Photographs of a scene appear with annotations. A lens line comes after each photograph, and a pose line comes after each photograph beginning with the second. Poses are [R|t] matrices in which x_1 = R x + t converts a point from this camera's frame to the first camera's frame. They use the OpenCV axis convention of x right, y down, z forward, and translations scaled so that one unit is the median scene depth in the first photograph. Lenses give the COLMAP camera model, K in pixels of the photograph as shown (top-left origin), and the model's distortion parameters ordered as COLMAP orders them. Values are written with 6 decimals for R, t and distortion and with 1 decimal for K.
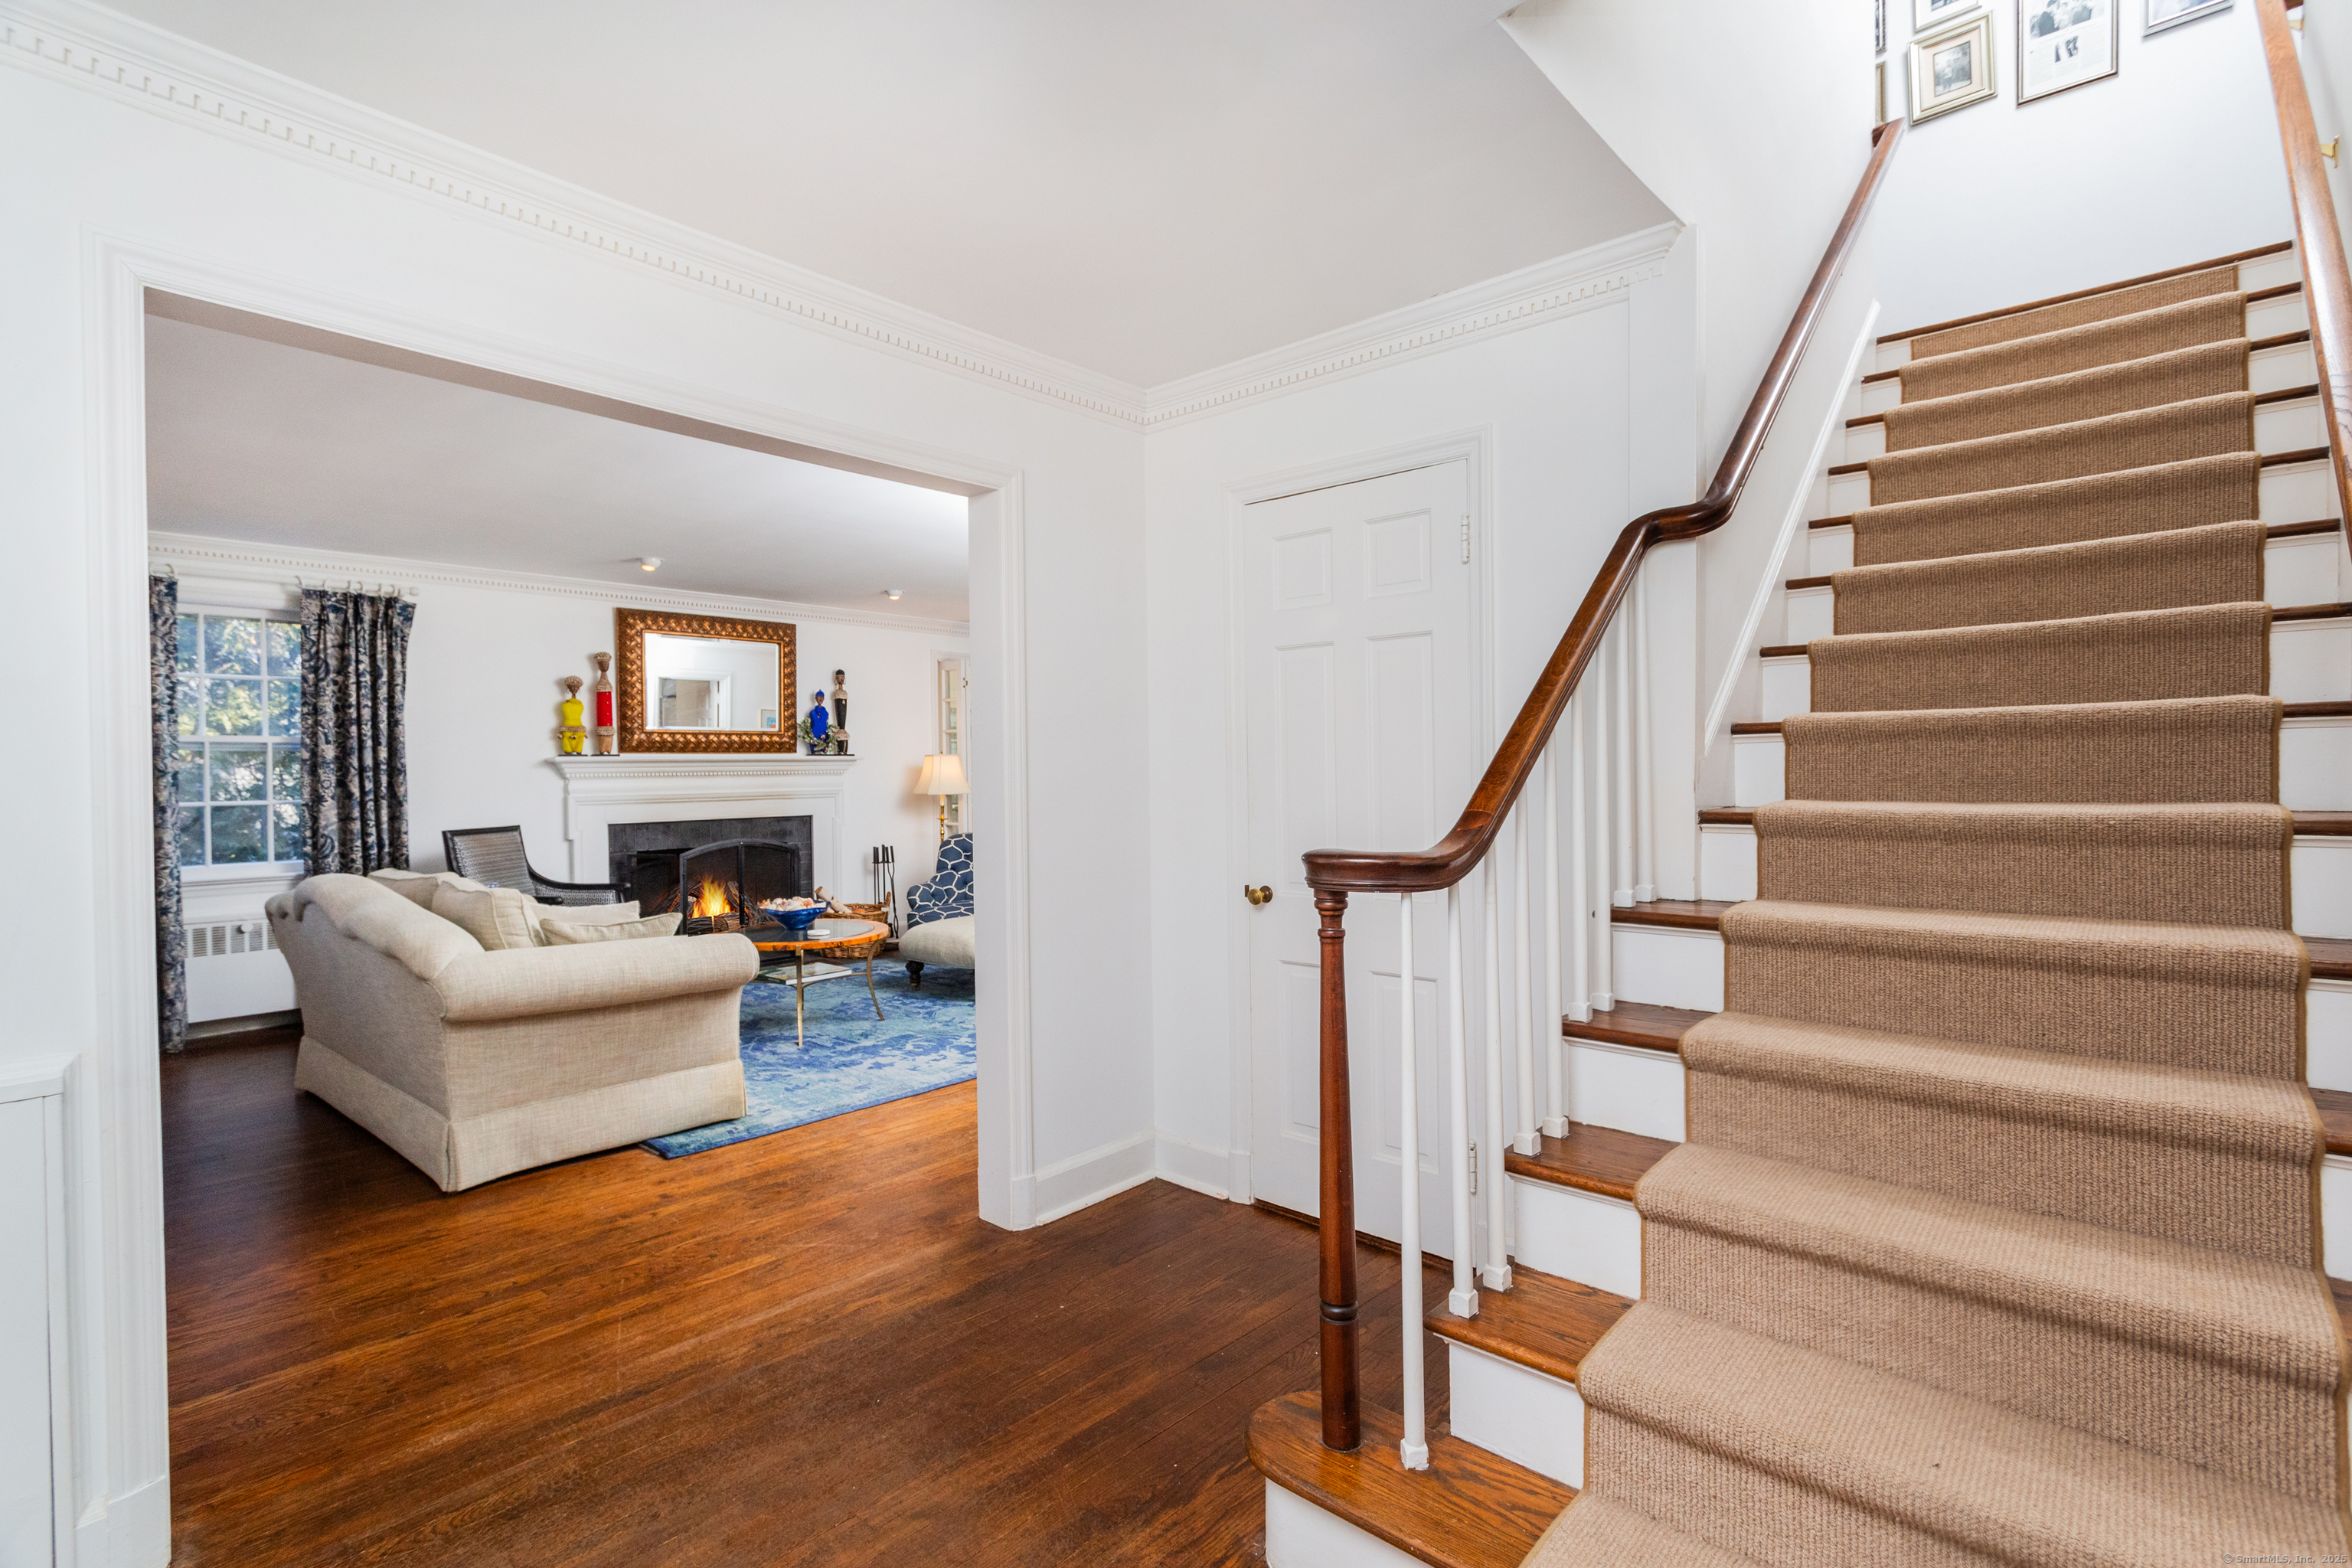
lens RADIAL K [[1109.2, 0, 1169.7], [0, 1109.2, 777.5], [0, 0, 1]] dist [-0.000282, 0.000494]
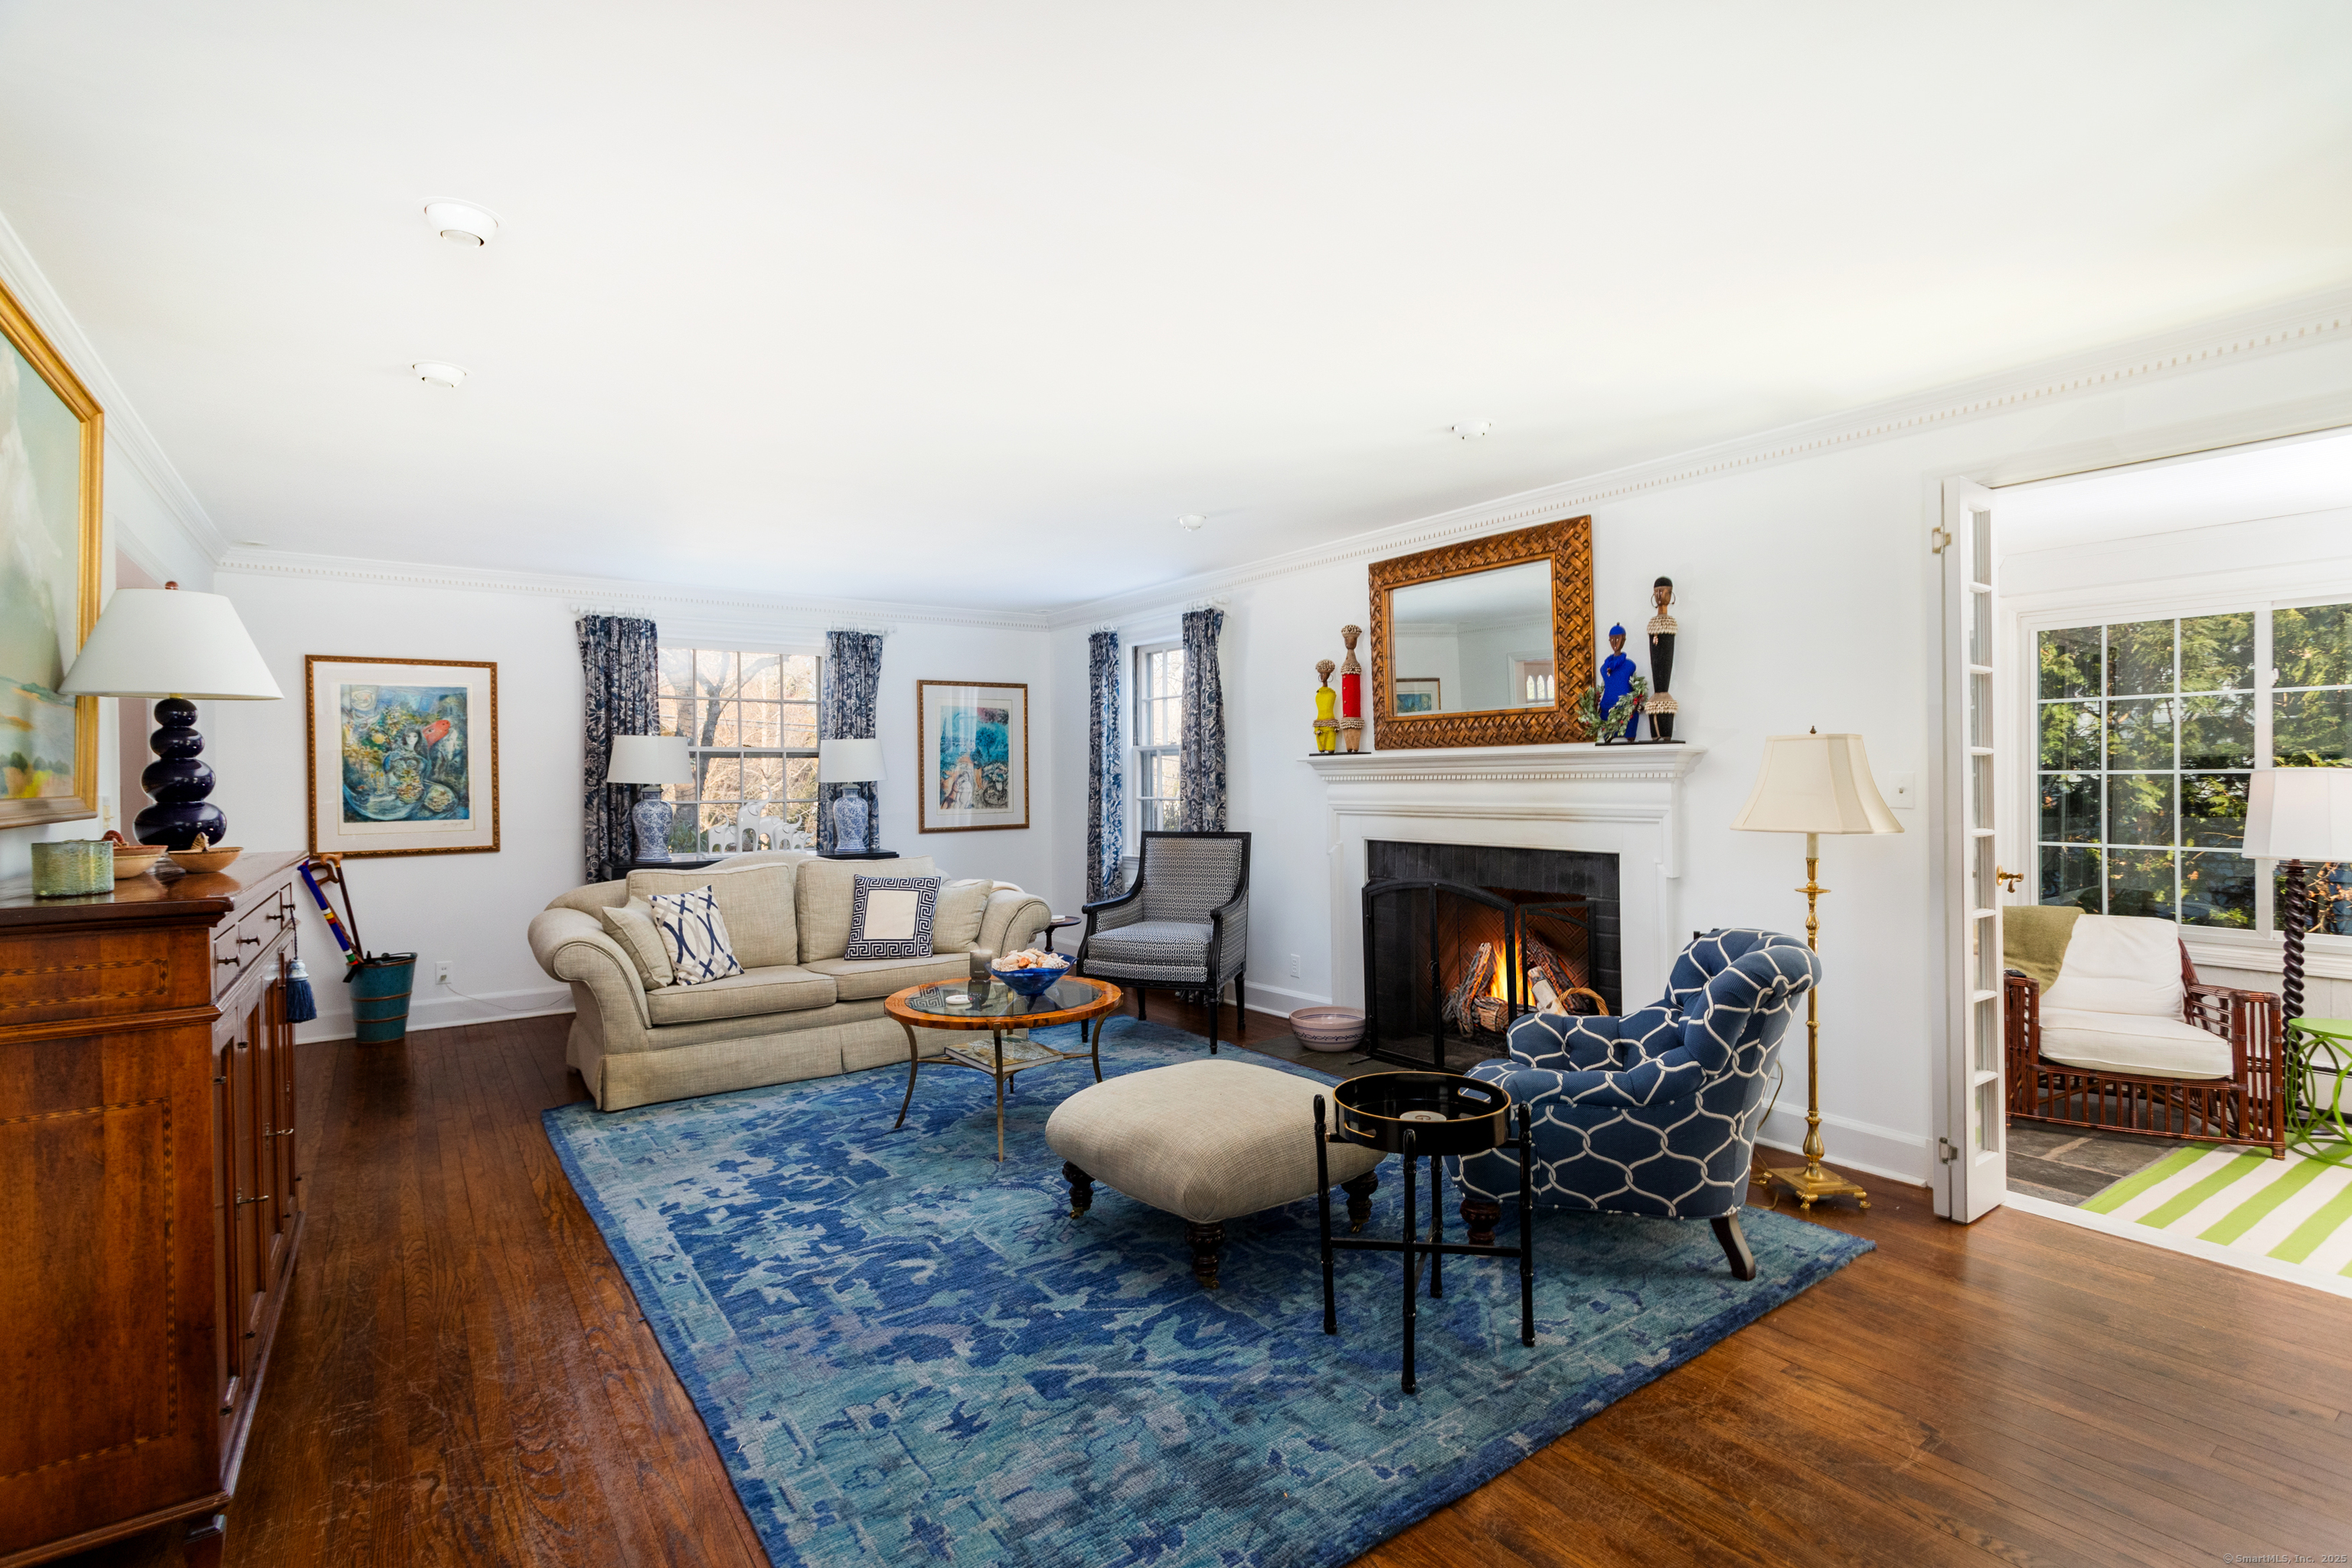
lens RADIAL K [[1109.2, 0, 1169.7], [0, 1109.2, 777.5], [0, 0, 1]] dist [-0.000282, 0.000494]
pose [[-0.223154, 0.019357, -0.974591, 0.291700], [0.009373, 0.999799, 0.017712, -0.017292], [0.974738, -0.005183, -0.223291, 1.009725]]
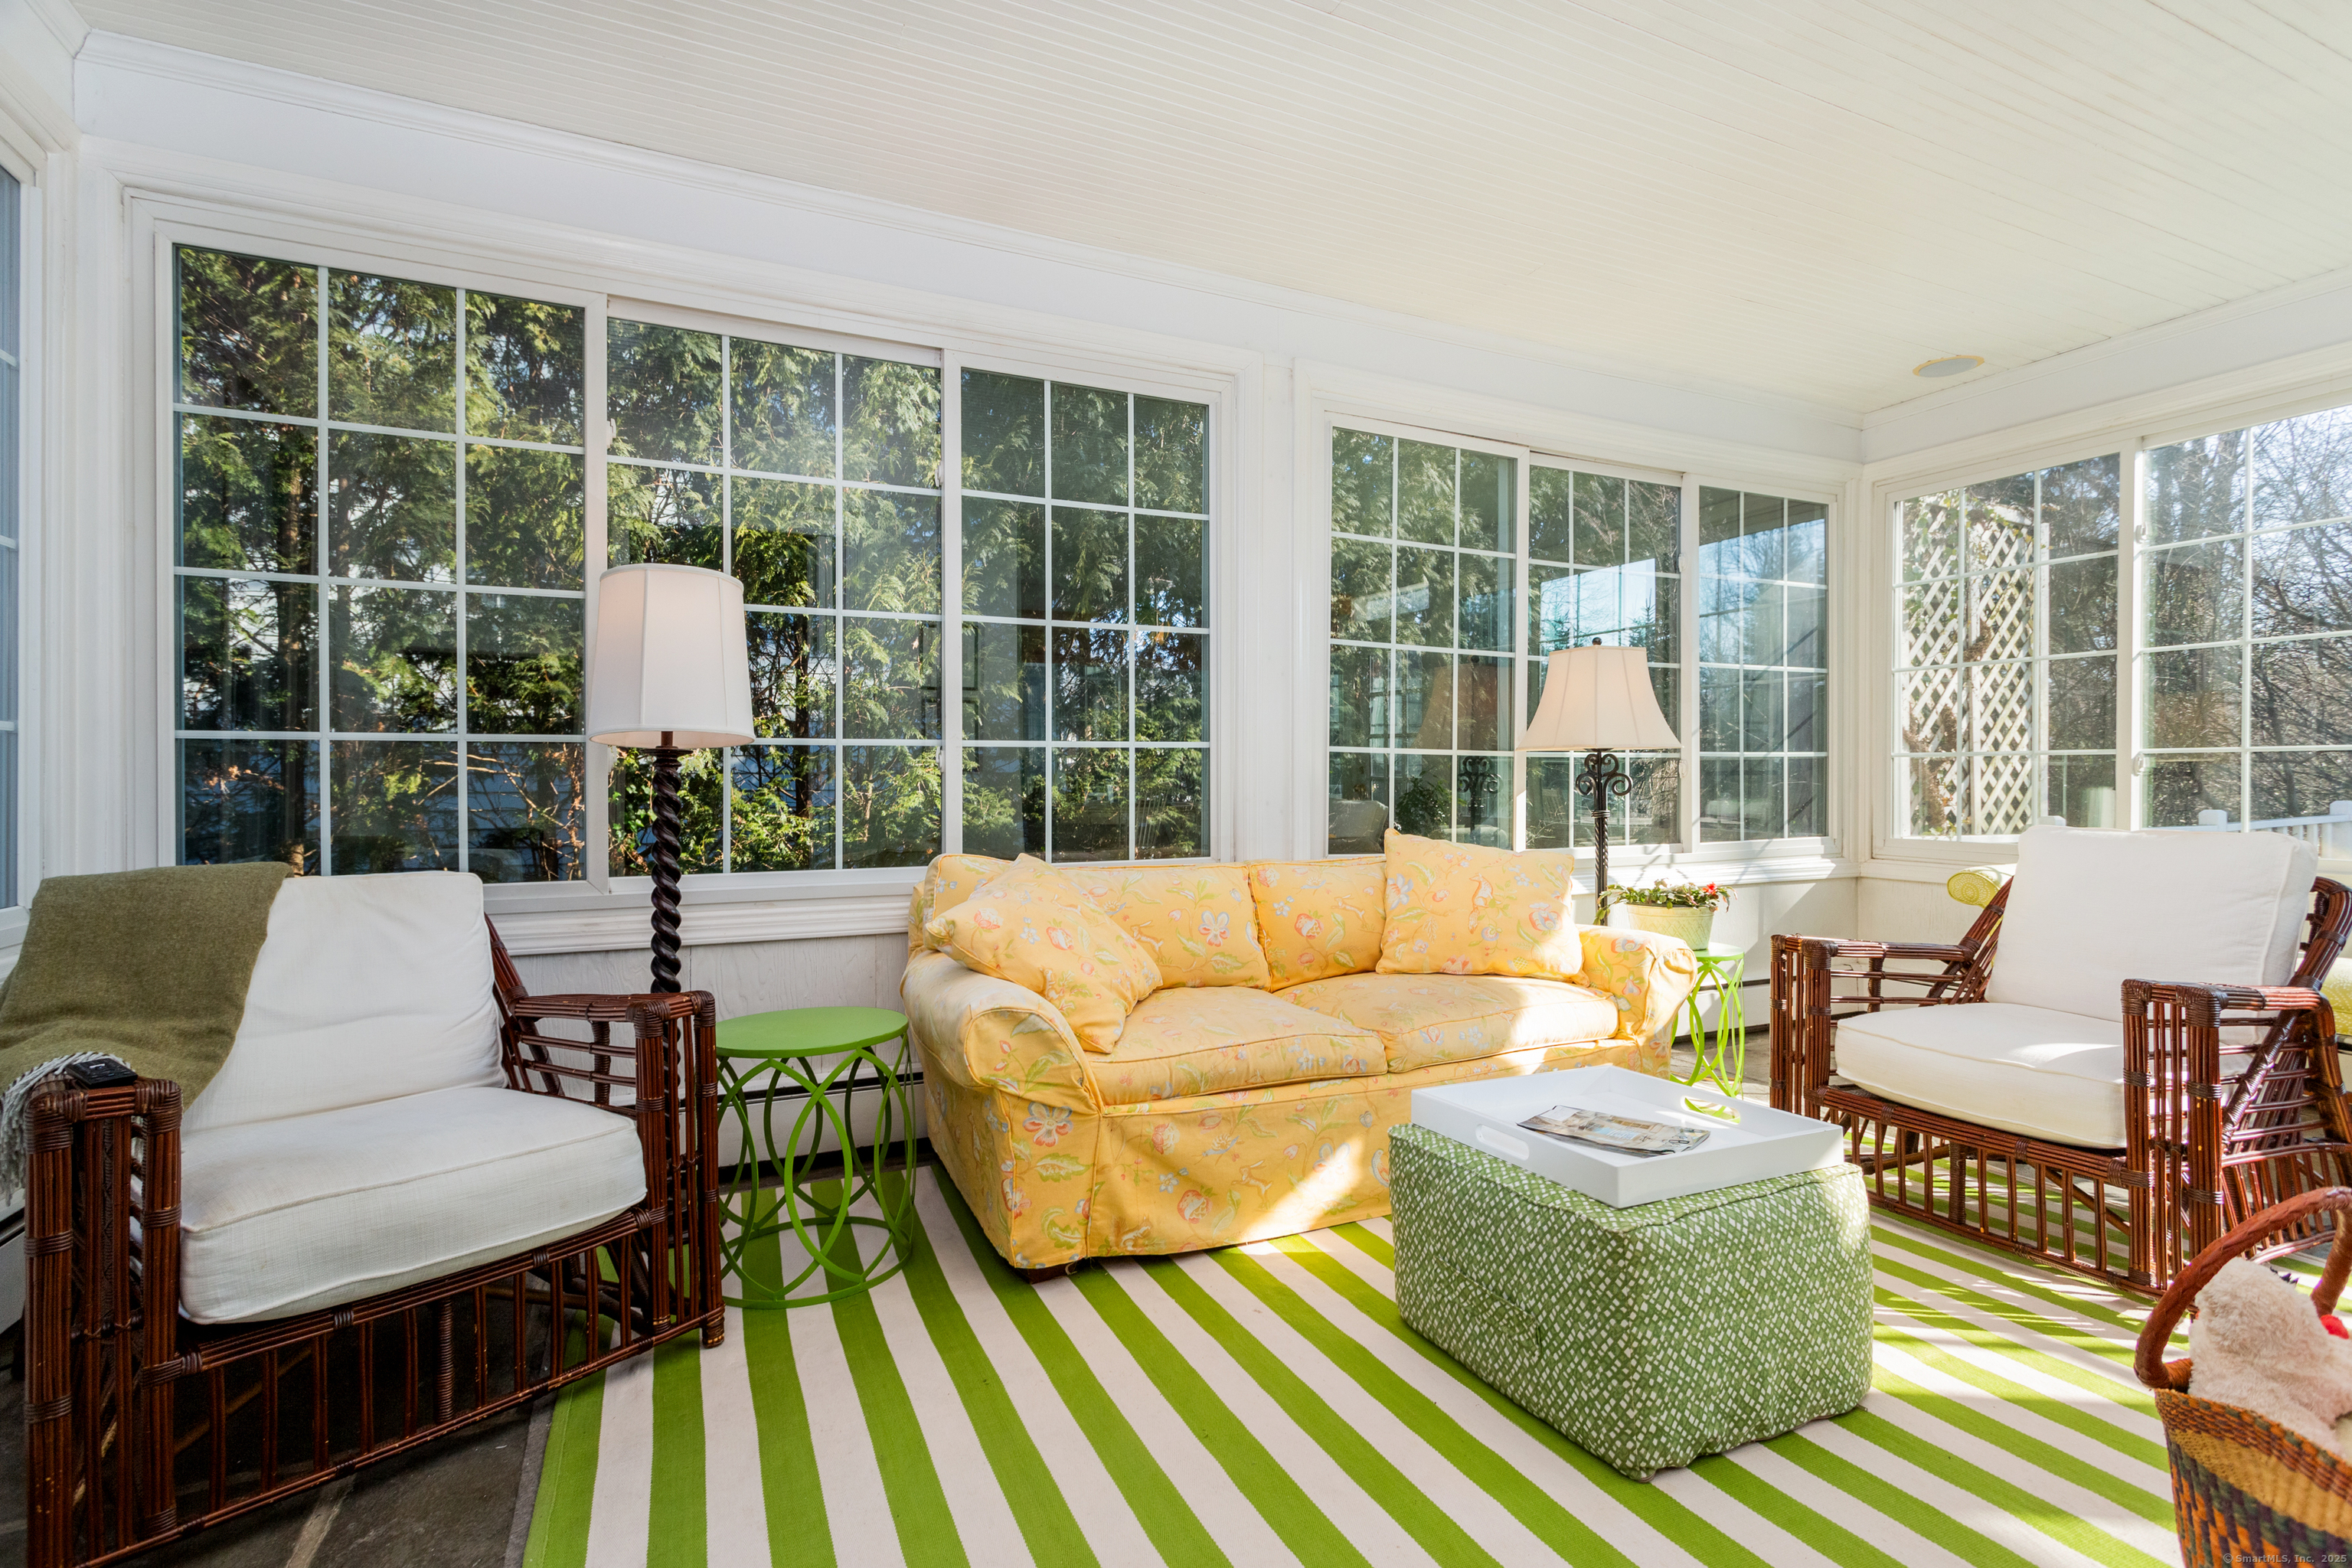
lens RADIAL K [[1109.2, 0, 1169.7], [0, 1109.2, 777.5], [0, 0, 1]] dist [-0.000282, 0.000494]
pose [[0.921321, 0.014519, -0.388532, 0.004970], [-0.012485, 0.999892, 0.007761, 0.025667], [0.388602, -0.002299, 0.921403, 1.144215]]
